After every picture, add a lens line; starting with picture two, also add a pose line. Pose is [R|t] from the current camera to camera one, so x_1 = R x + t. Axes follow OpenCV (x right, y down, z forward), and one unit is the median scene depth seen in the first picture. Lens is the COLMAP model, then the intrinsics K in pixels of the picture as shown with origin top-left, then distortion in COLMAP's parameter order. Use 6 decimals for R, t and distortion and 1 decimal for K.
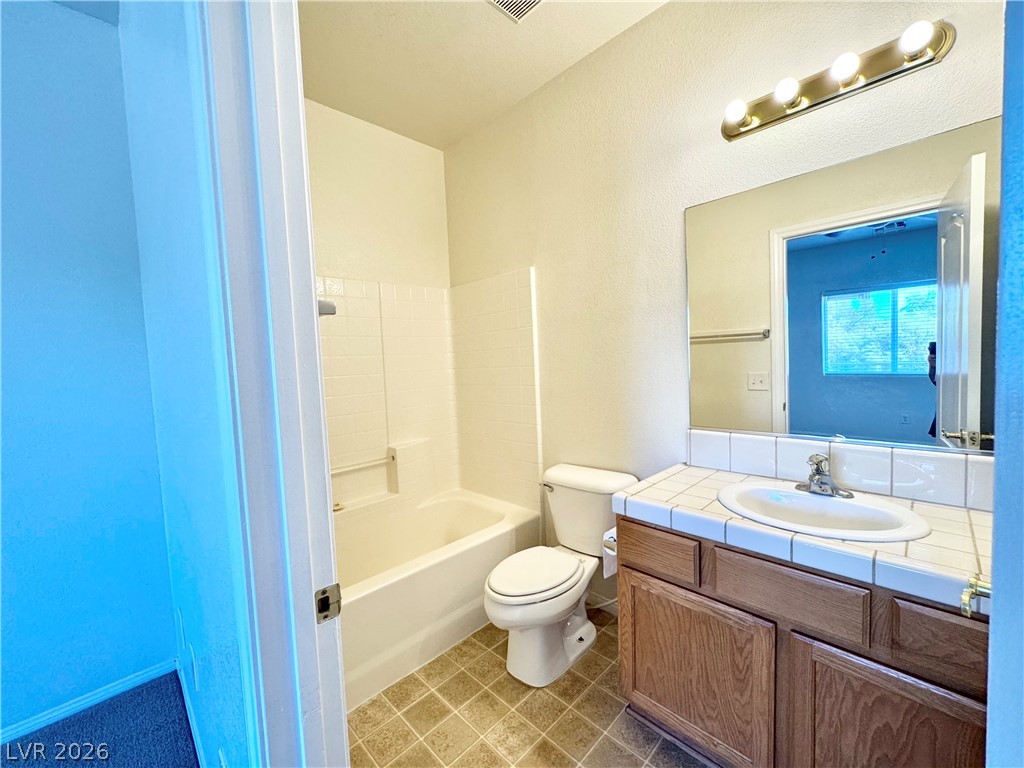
lens RADIAL K [[414.2, 0, 512.0], [0, 414.2, 384.0], [0, 0, 1]] dist [0.001839, 0.000042]
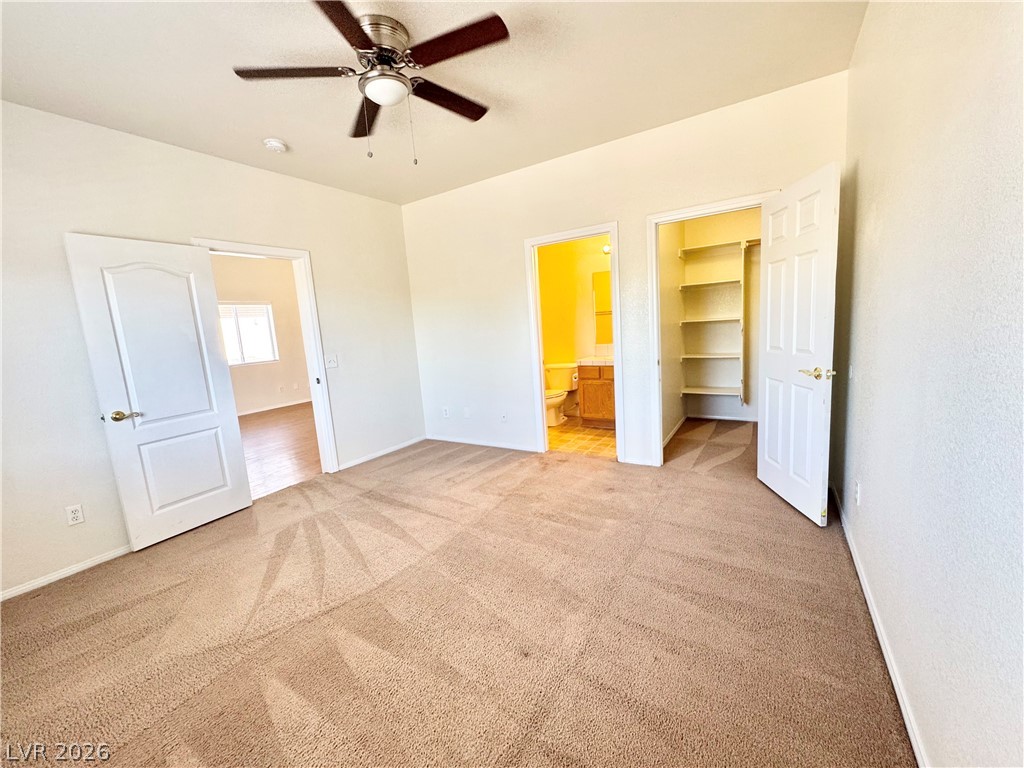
lens RADIAL K [[414.2, 0, 512.0], [0, 414.2, 384.0], [0, 0, 1]] dist [0.001839, 0.000042]
pose [[0.973009, -0.052613, 0.224689, -0.760303], [0.037104, 0.996663, 0.072700, 0.133156], [-0.227764, -0.062401, 0.971715, -1.604665]]
